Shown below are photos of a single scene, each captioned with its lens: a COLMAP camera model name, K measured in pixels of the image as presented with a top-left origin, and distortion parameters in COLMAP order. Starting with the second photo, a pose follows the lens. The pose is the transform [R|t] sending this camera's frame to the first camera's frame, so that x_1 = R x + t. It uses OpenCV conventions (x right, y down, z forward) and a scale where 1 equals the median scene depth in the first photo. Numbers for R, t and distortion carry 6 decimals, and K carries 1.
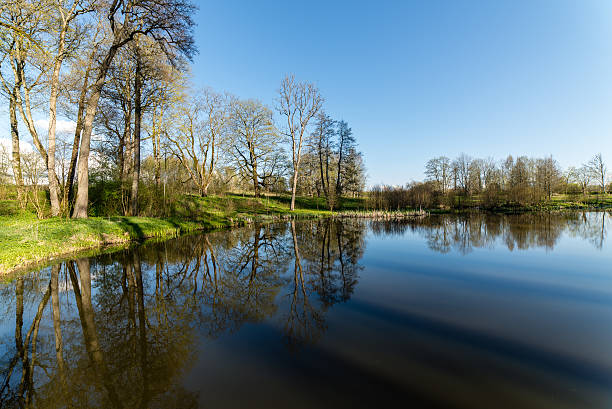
lens RADIAL K [[260.2, 0, 298.2], [0, 260.2, 203.1], [0, 0, 1]] dist [0.003100, 0.000657]
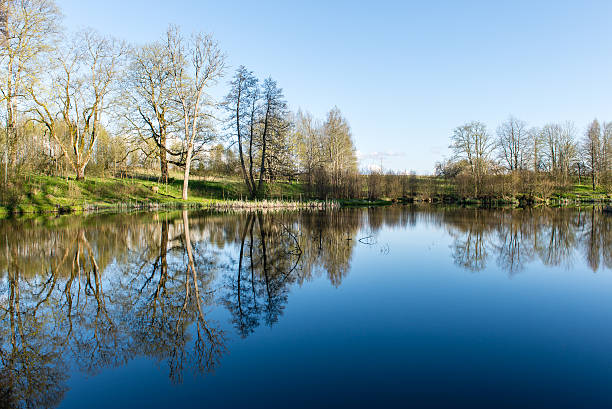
lens RADIAL K [[461.1, 0, 306.4], [0, 461.1, 195.4], [0, 0, 1]] dist [0.037600, 0.000904]
pose [[0.999400, 0.014645, -0.031394, 0.234087], [-0.014416, 0.999868, 0.007496, 0.001065], [0.031499, -0.007039, 0.999479, -0.220462]]
